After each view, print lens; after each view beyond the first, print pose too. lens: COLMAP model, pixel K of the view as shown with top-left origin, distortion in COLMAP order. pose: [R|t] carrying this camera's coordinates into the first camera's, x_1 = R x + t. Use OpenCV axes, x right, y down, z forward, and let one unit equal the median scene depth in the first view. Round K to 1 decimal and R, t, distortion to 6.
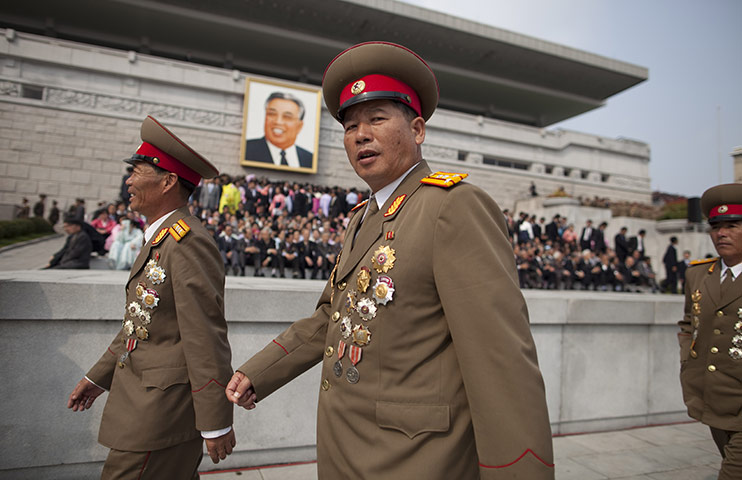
lens RADIAL K [[505.2, 0, 368.2], [0, 505.2, 226.0], [0, 0, 1]] dist [-0.039486, 0.015902]
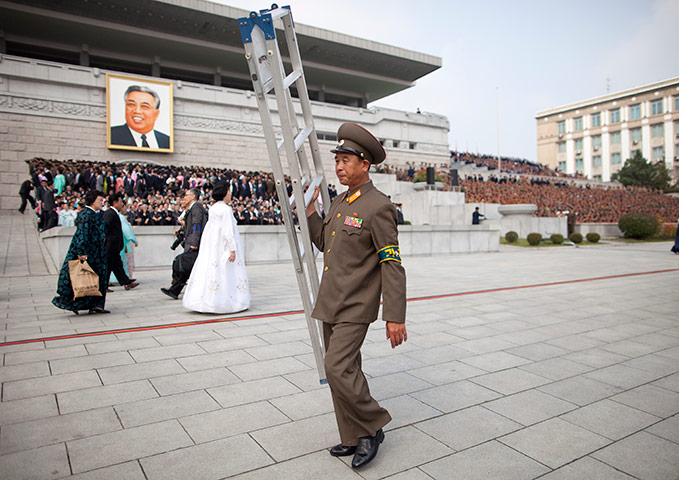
lens RADIAL K [[506.4, 0, 350.4], [0, 506.4, 239.1], [0, 0, 1]] dist [-0.052300, 0.034273]
pose [[0.975068, -0.065246, 0.212098, 0.043454], [0.042173, 0.992864, 0.111545, -0.013828], [-0.217862, -0.099819, 0.970862, -0.300693]]
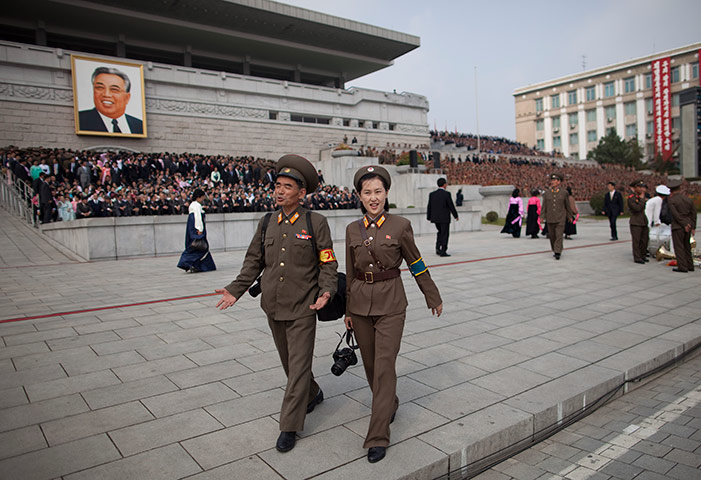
lens RADIAL K [[536.4, 0, 381.3], [0, 536.4, 240.9], [0, 0, 1]] dist [-0.048365, 0.031441]
pose [[0.945236, -0.101486, 0.310209, 0.004576], [0.056424, 0.986930, 0.150946, -0.023148], [-0.321474, -0.125177, 0.938608, -0.367256]]
